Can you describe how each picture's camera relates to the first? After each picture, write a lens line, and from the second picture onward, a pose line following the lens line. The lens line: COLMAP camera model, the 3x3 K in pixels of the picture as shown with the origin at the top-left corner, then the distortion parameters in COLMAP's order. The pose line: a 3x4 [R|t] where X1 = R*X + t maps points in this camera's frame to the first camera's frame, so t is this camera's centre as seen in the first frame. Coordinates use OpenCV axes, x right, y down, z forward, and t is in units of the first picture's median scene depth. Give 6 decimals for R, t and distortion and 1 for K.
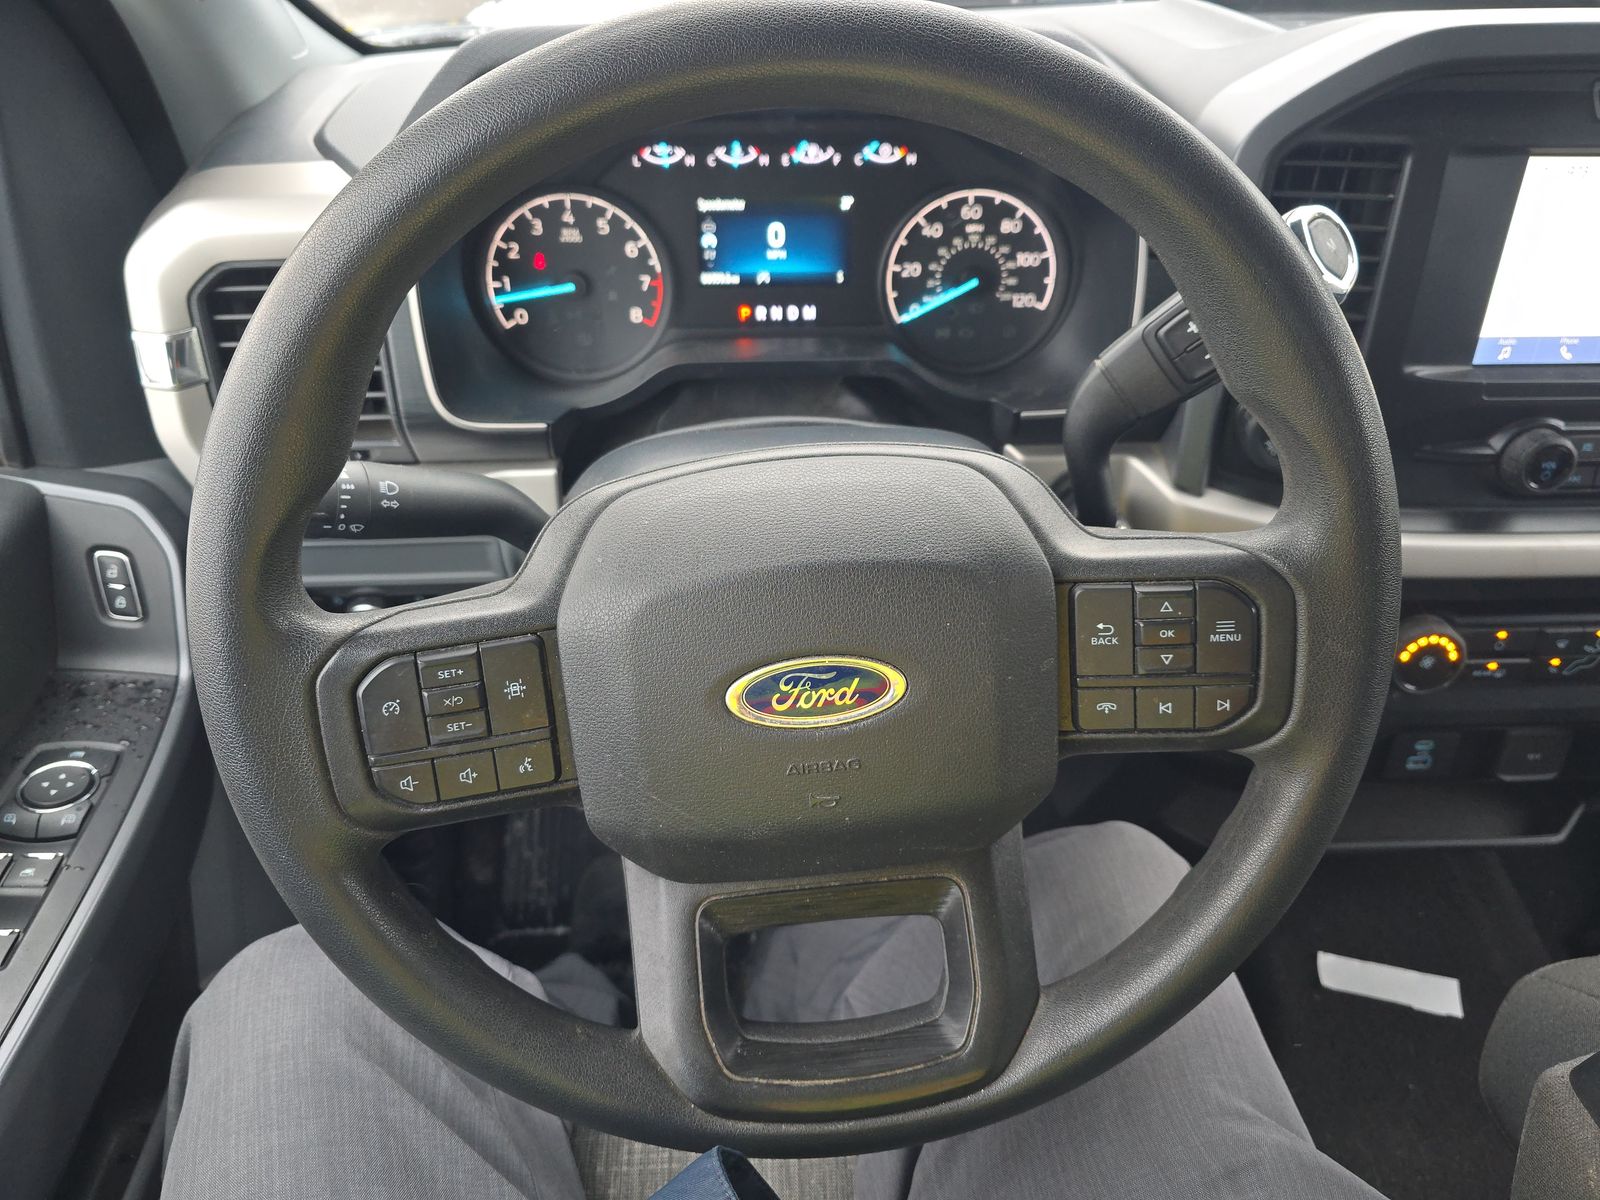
lens RADIAL K [[1053.1, 0, 793.3], [0, 1053.1, 577.7], [0, 0, 1]] dist [0.044649, -0.043774]
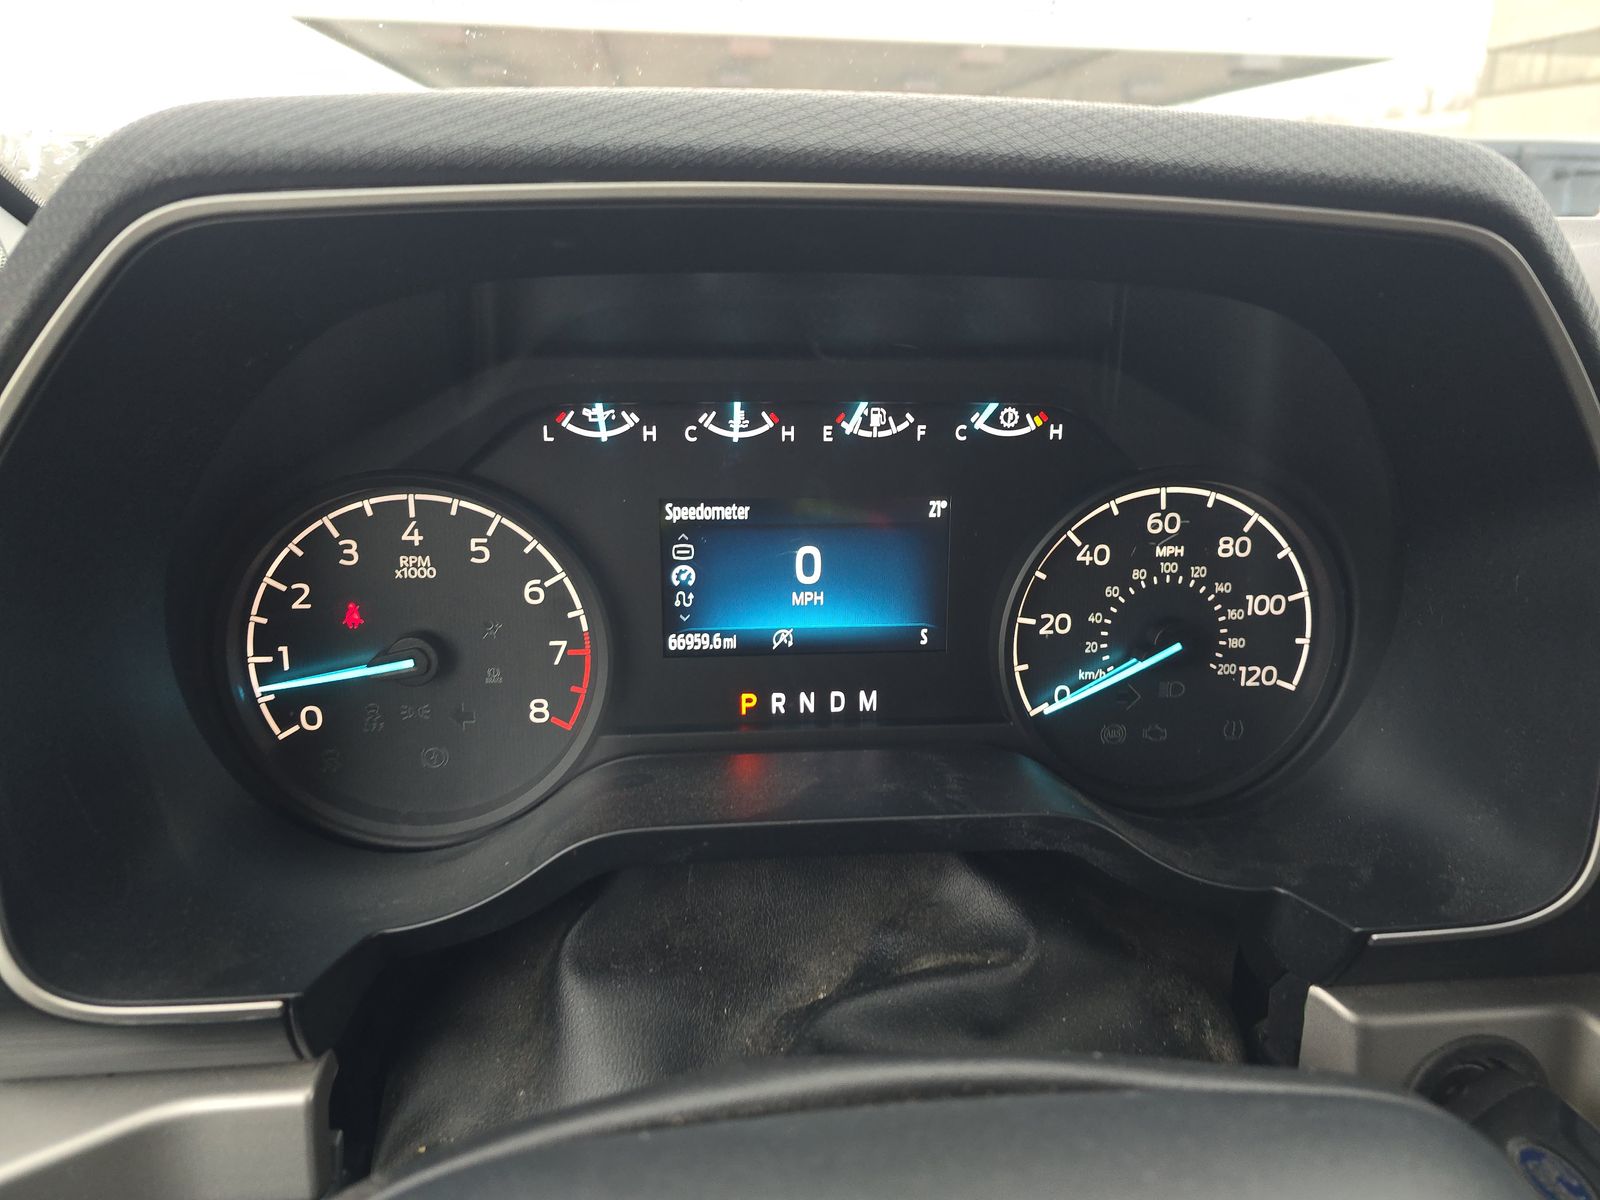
lens RADIAL K [[1054.1, 0, 797.8], [0, 1054.1, 581.1], [0, 0, 1]] dist [0.055819, -0.051979]
pose [[0.999127, -0.005627, 0.041388, -0.043548], [0.017524, 0.955927, -0.293080, -0.157888], [-0.037915, 0.293549, 0.955192, 0.488531]]
